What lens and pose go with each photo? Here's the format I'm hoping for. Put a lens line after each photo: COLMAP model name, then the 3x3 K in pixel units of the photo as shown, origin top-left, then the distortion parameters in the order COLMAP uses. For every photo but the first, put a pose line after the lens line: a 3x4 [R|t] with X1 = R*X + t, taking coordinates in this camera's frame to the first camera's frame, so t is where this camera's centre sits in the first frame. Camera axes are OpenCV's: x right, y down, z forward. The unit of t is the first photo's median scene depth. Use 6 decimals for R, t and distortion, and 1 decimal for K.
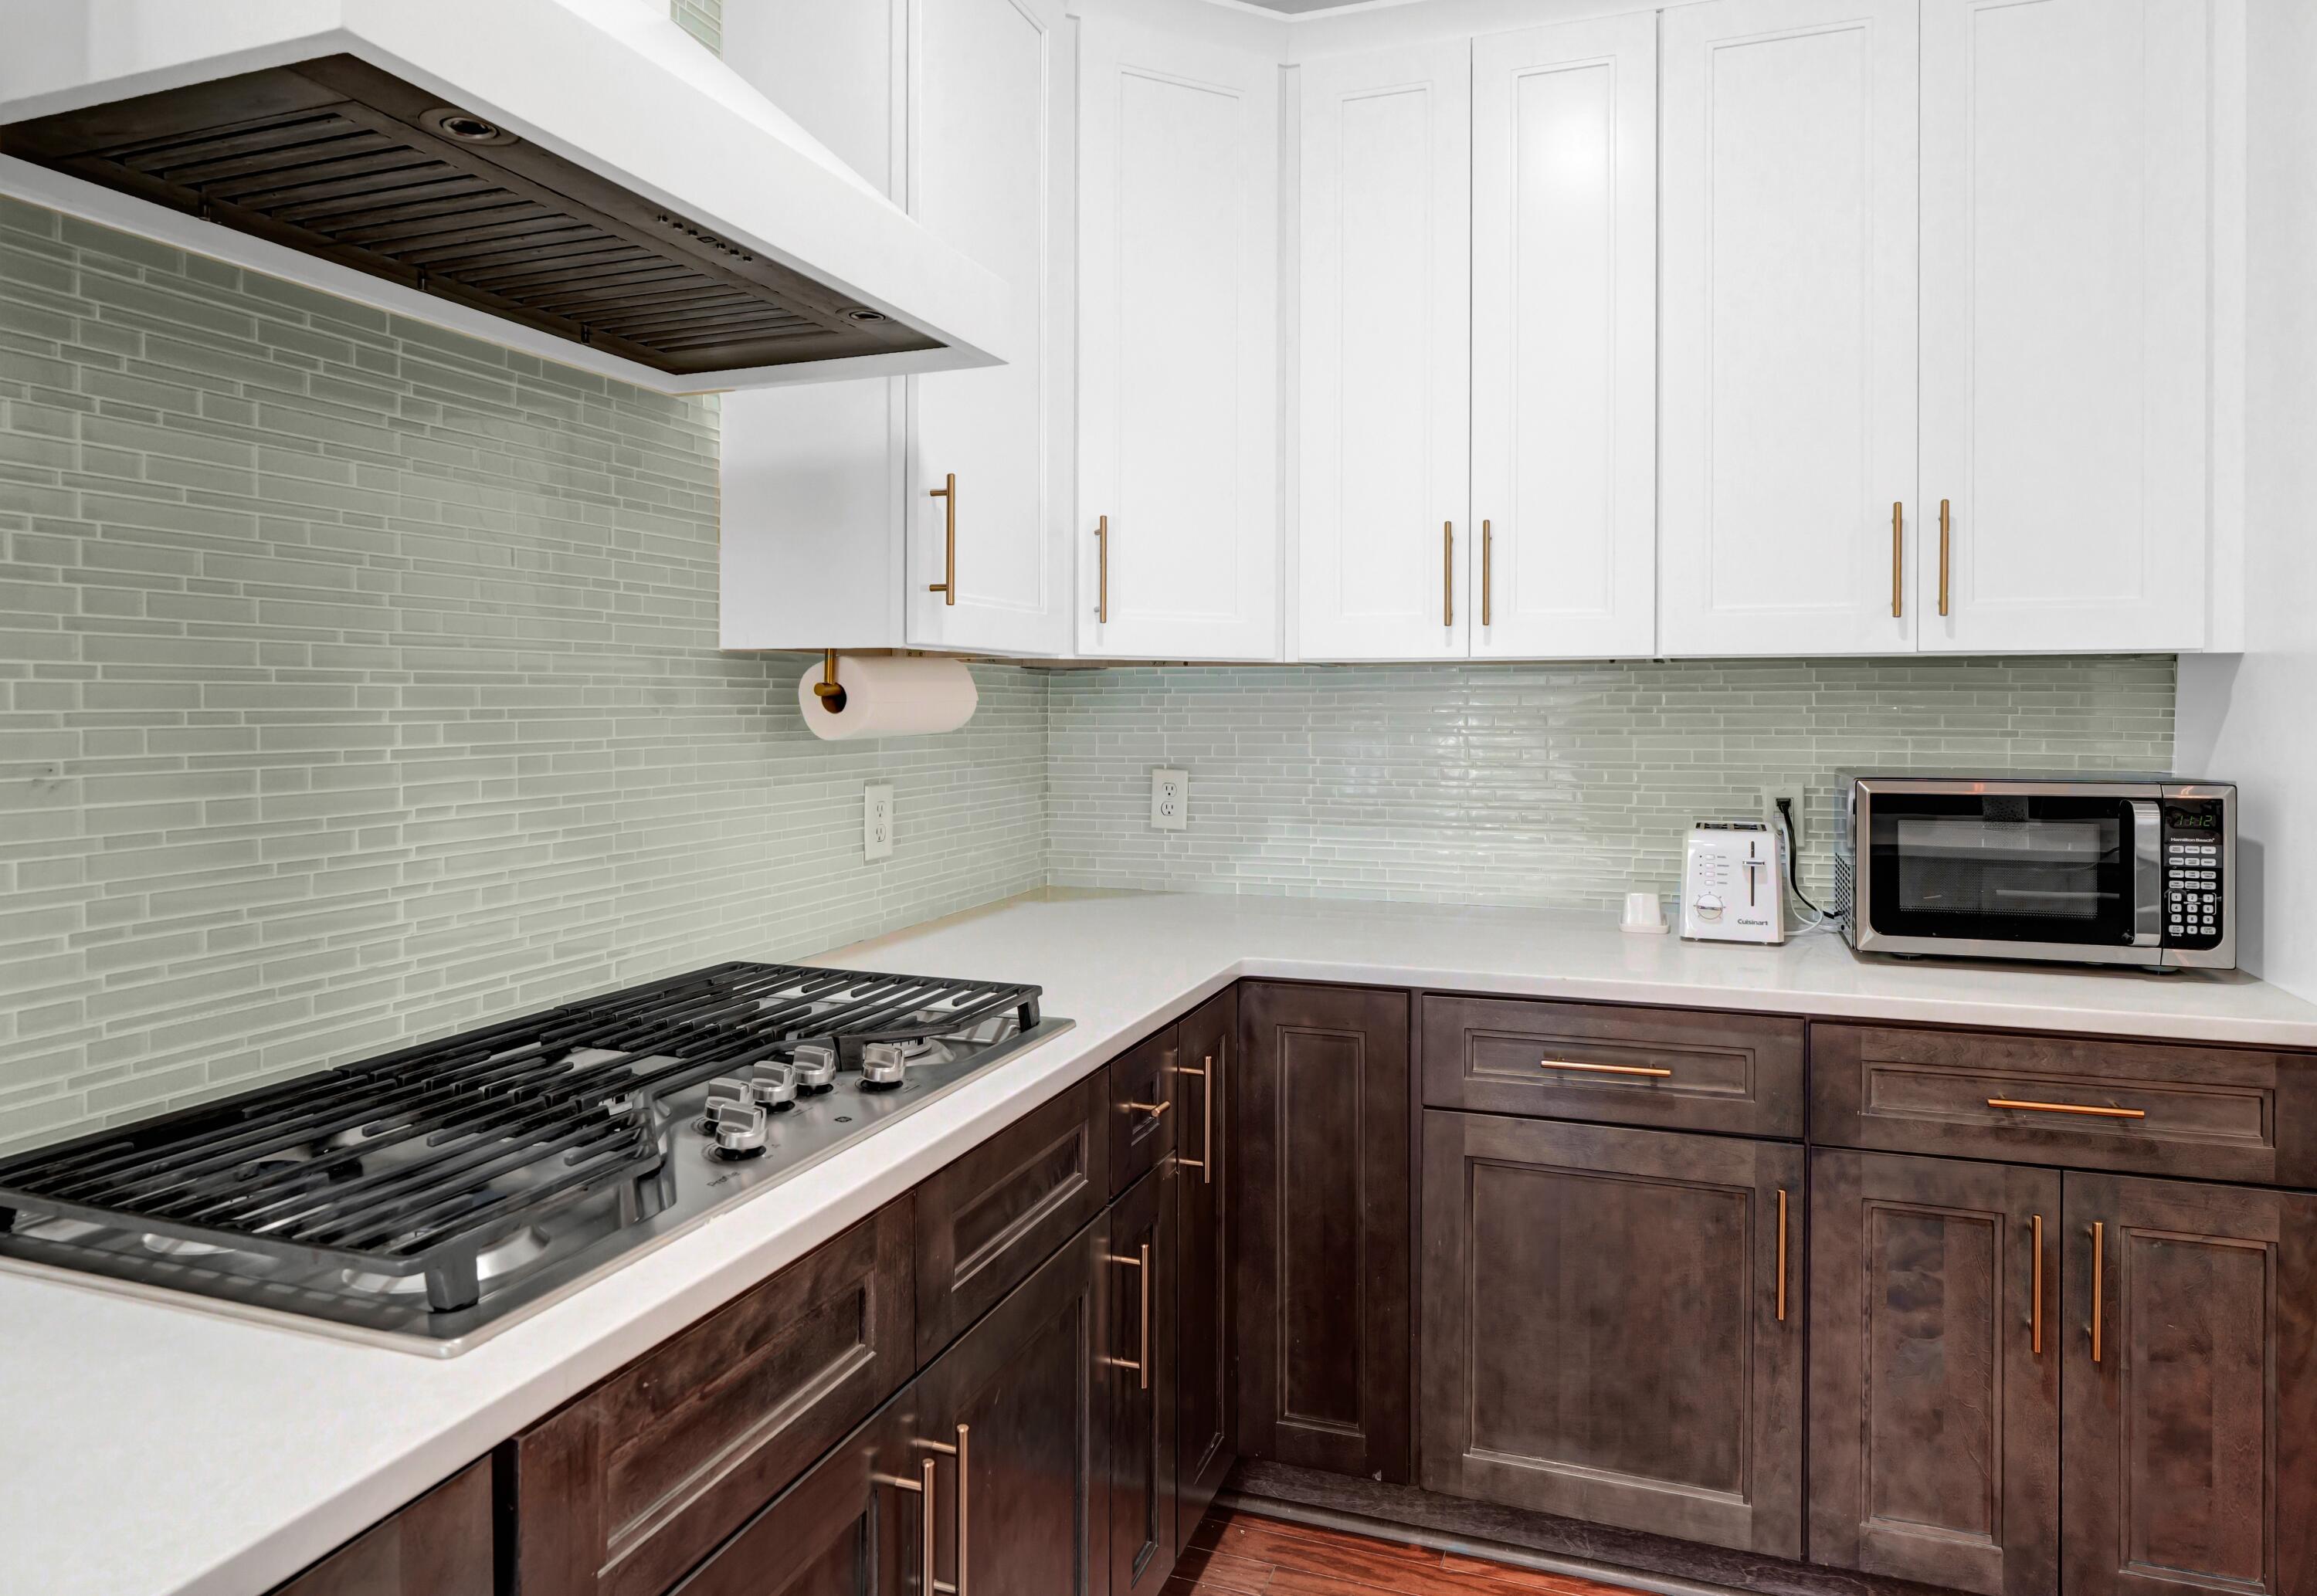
lens RADIAL K [[1415.6, 0, 1231.6], [0, 1415.6, 706.2], [0, 0, 1]] dist [0.001283, -0.000475]
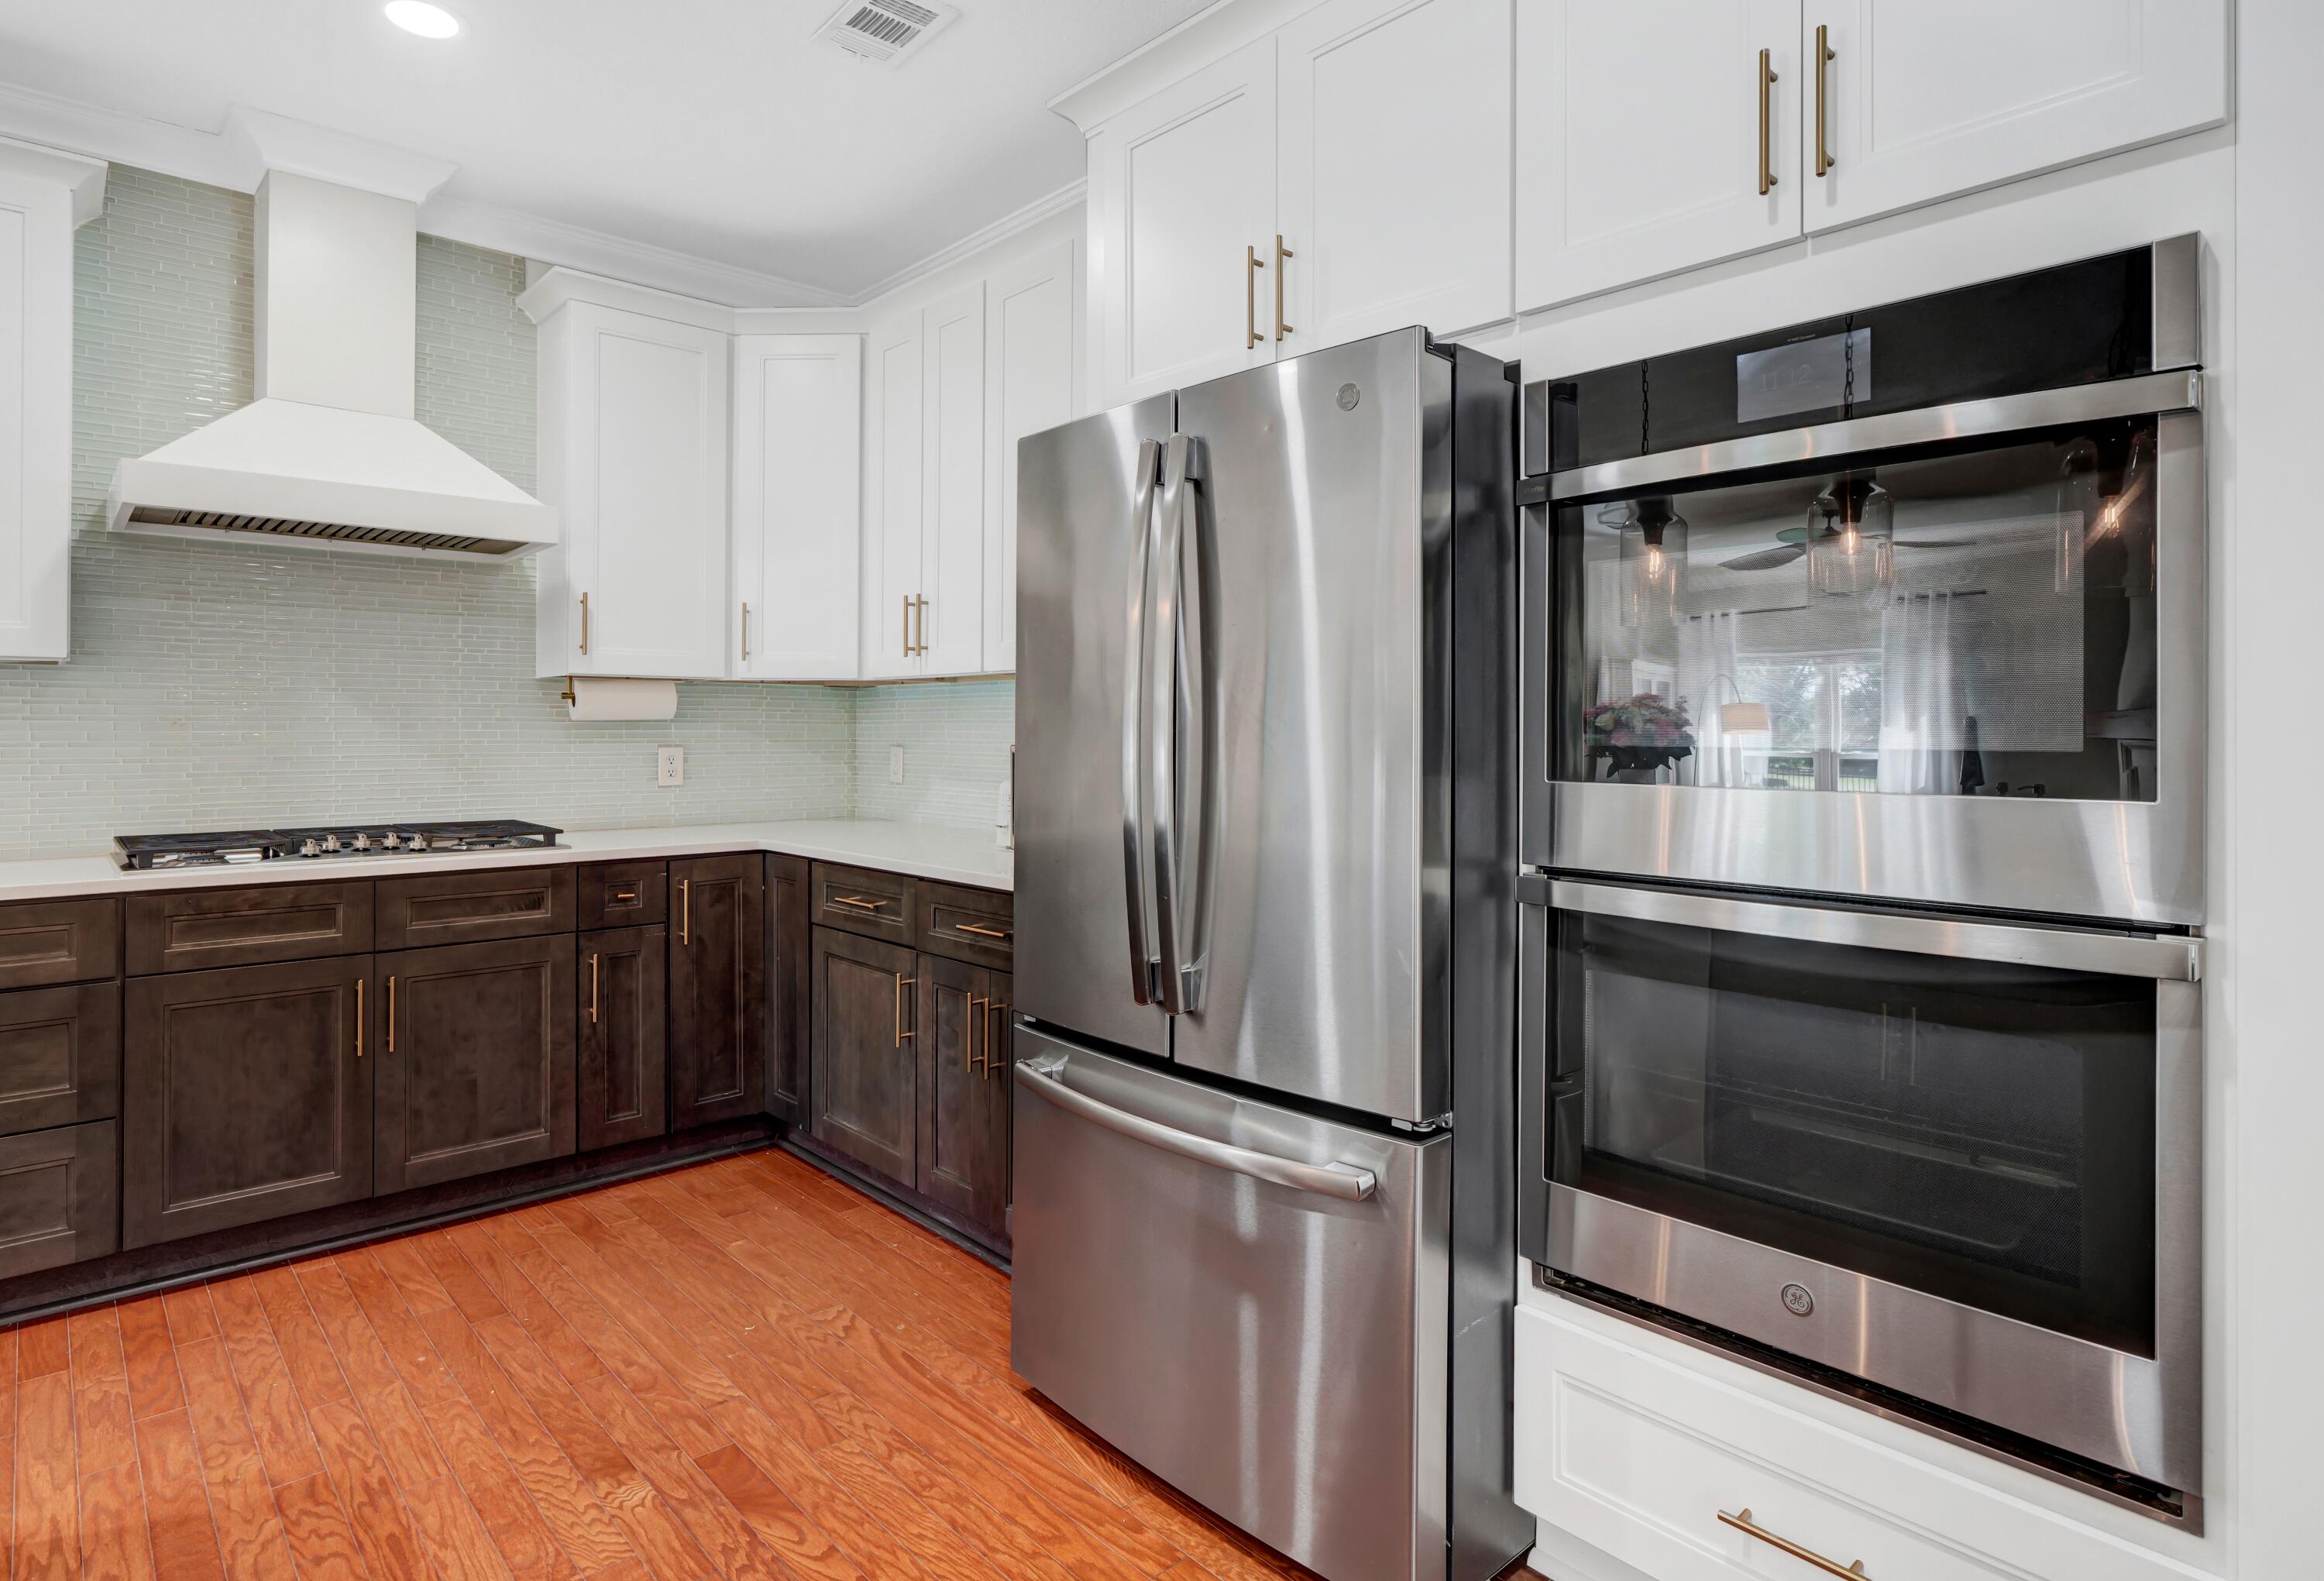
lens RADIAL K [[1266.9, 0, 1166.5], [0, 1266.9, 722.1], [0, 0, 1]] dist [-0.001021, -0.000127]
pose [[0.872603, -0.000413, -0.488429, 1.405960], [-0.004960, 0.999941, -0.009706, 0.041321], [0.488404, 0.010893, 0.872550, -0.208912]]
